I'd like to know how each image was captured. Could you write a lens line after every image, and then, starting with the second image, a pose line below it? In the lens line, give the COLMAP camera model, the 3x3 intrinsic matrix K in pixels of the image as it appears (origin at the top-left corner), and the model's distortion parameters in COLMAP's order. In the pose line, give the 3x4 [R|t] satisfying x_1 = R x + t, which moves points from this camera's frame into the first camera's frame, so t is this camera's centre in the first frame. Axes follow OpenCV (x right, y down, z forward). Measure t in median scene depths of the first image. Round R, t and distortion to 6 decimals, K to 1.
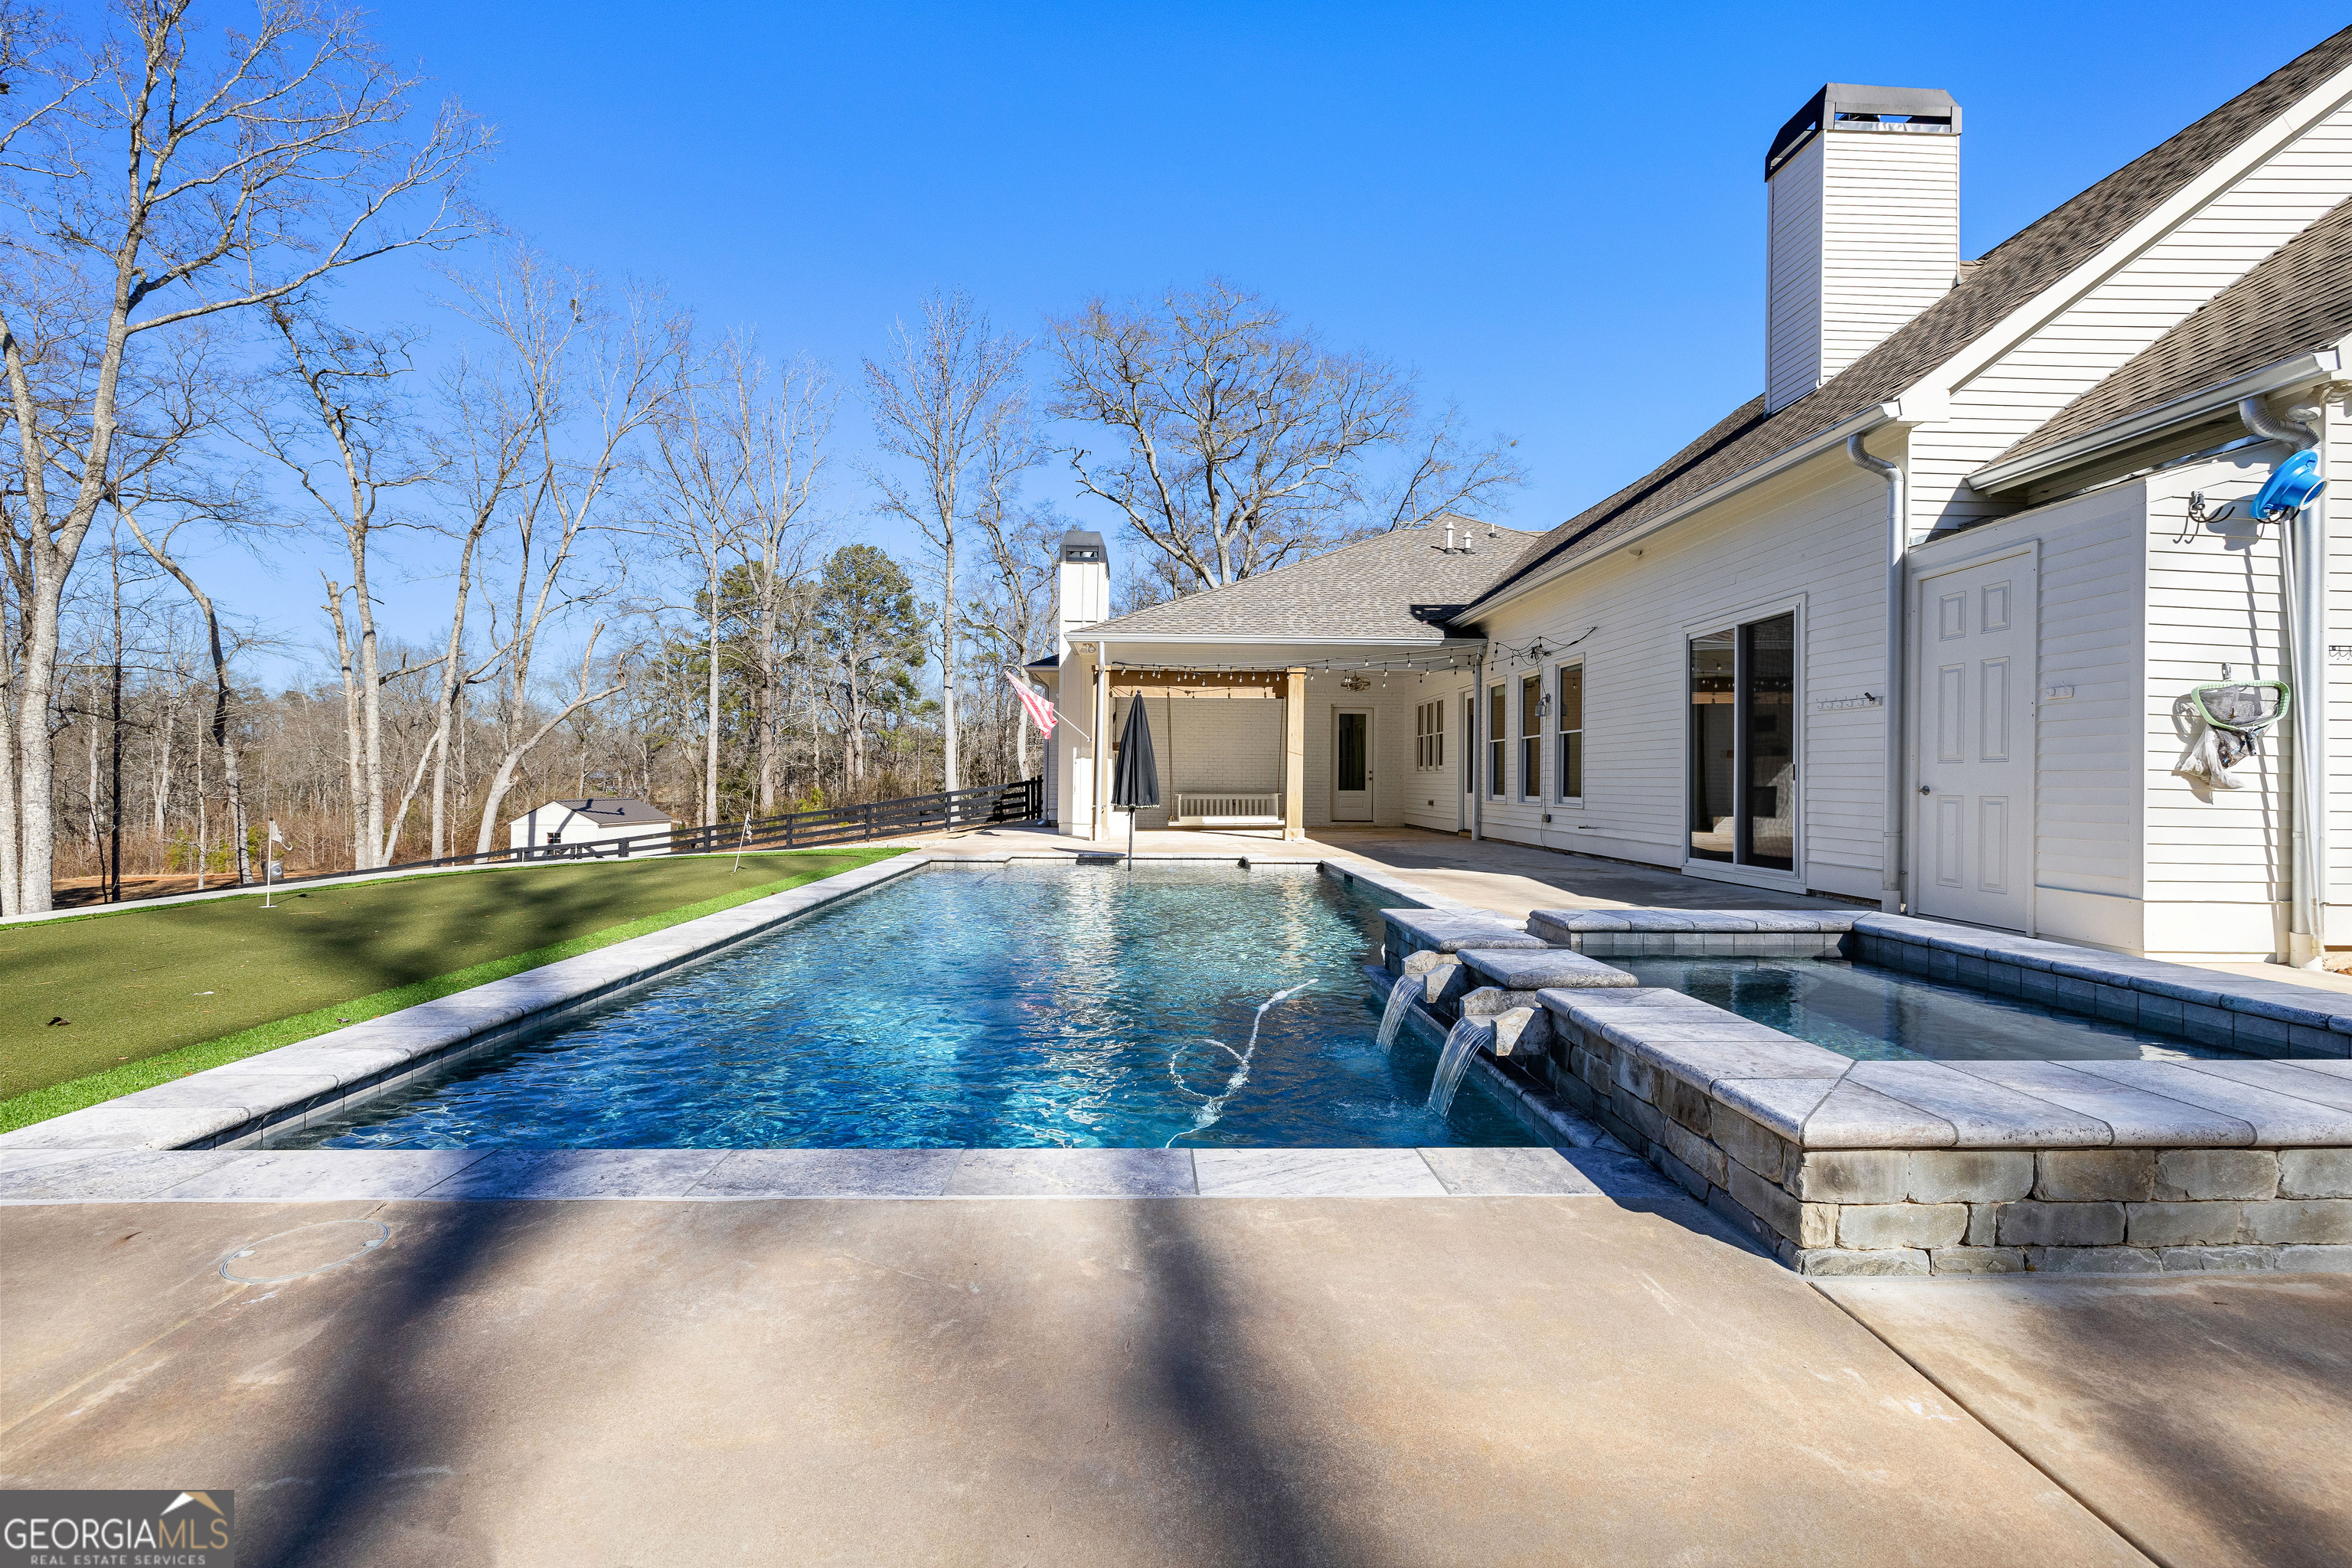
lens RADIAL K [[990.6, 0, 1170.8], [0, 990.6, 783.5], [0, 0, 1]] dist [0.001703, 0.000455]
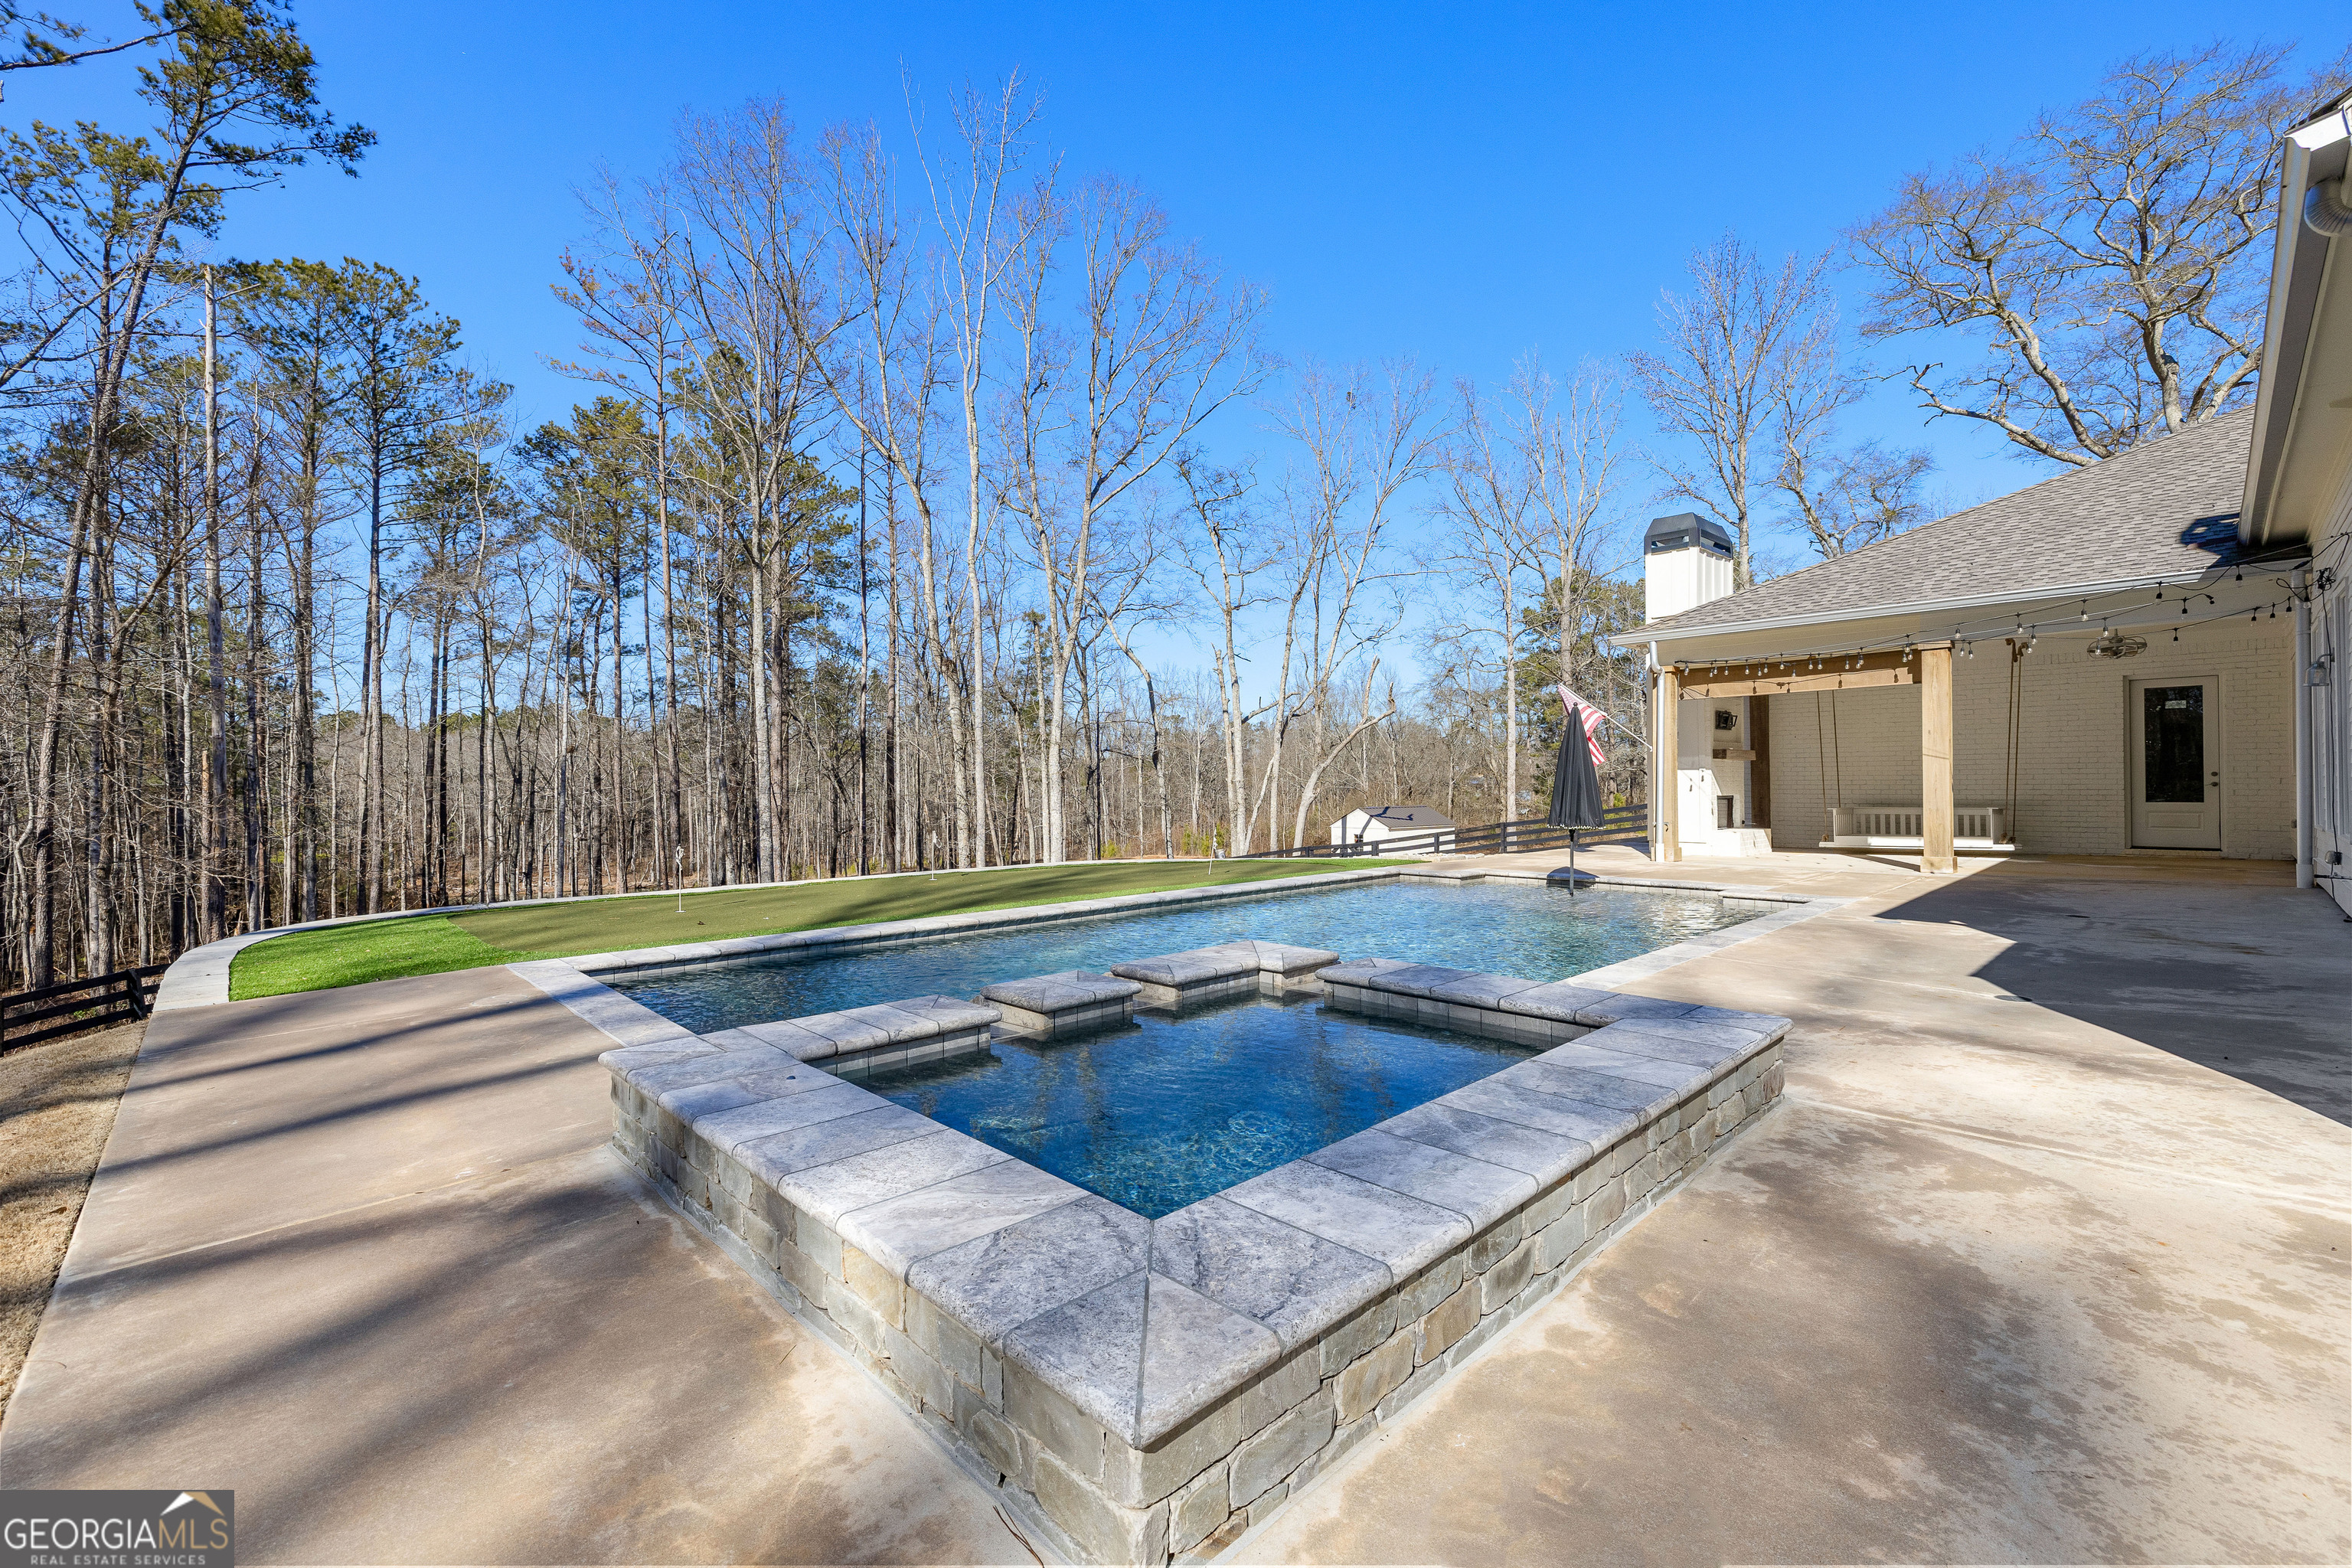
lens RADIAL K [[990.6, 0, 1170.0], [0, 990.6, 778.3], [0, 0, 1]] dist [0.001703, 0.000455]
pose [[0.657611, -0.018526, -0.753129, 0.263794], [0.012178, 0.999828, -0.013962, -0.008372], [0.753259, 0.000010, 0.657724, 0.063725]]
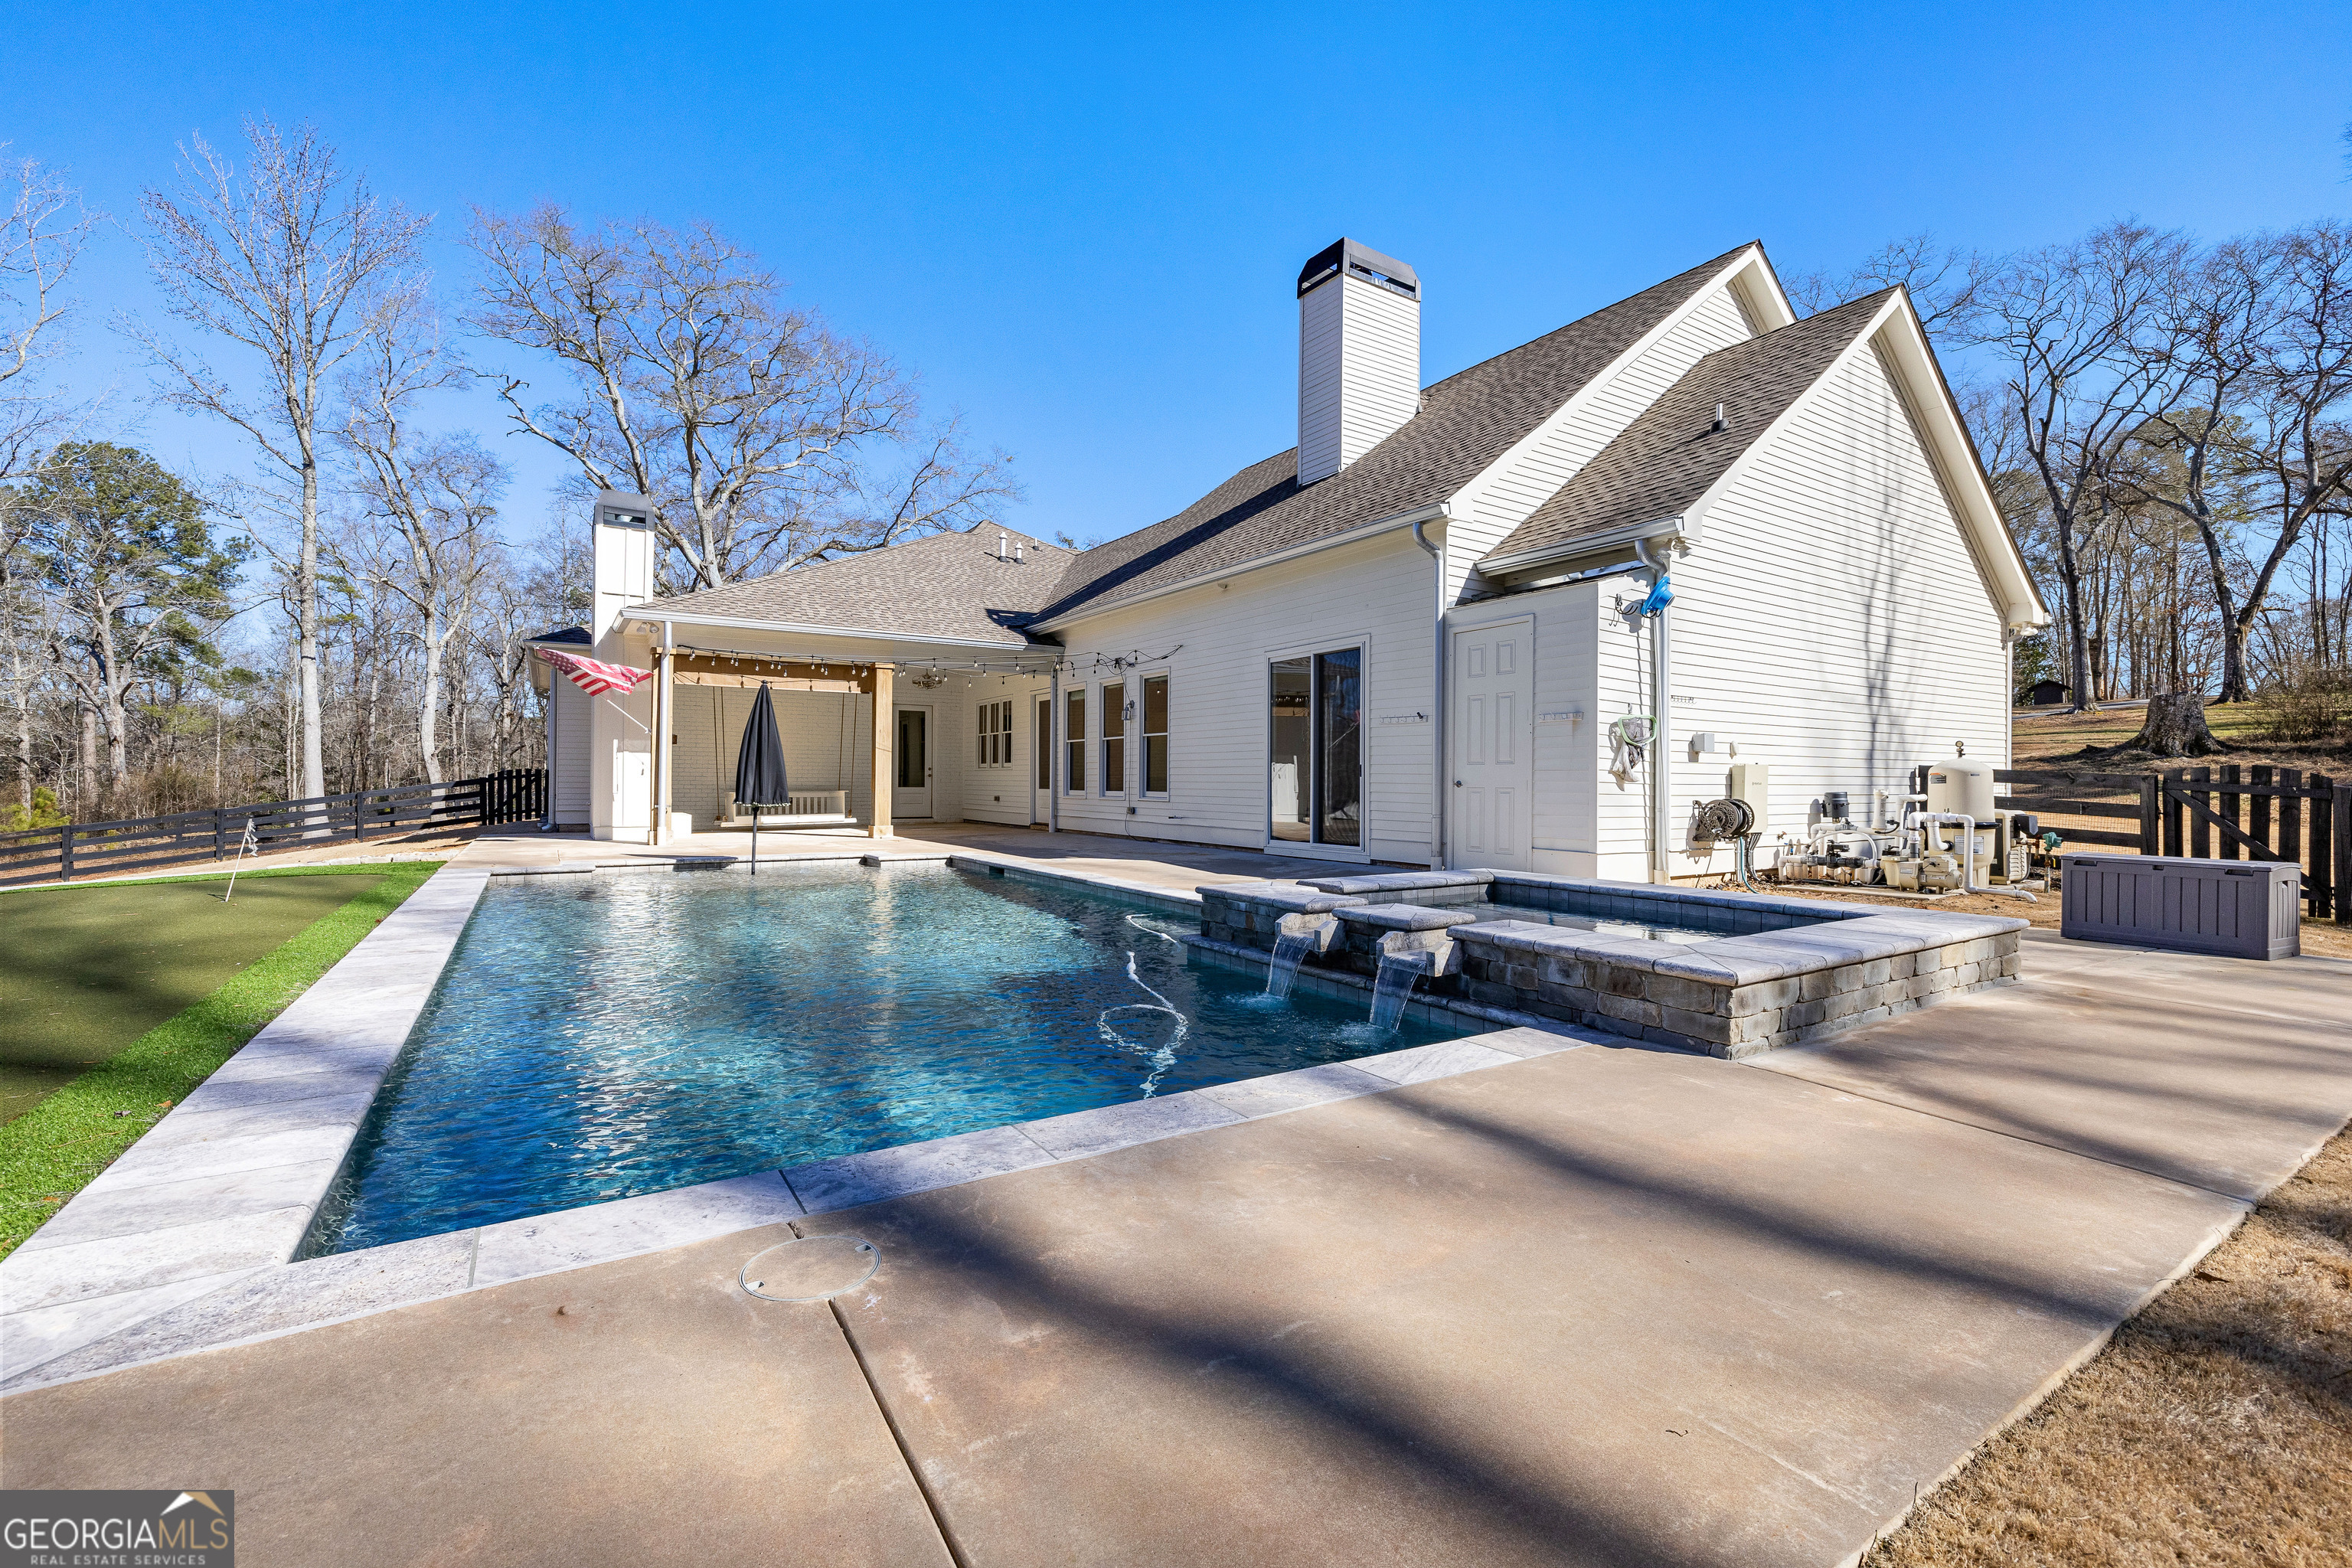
lens RADIAL K [[990.6, 0, 1173.6], [0, 990.6, 789.2], [0, 0, 1]] dist [0.001703, 0.000455]
pose [[0.859332, -0.005747, 0.511385, -0.112557], [0.001421, 0.999960, 0.008848, 0.000490], [-0.511416, -0.006877, 0.859306, 0.001274]]
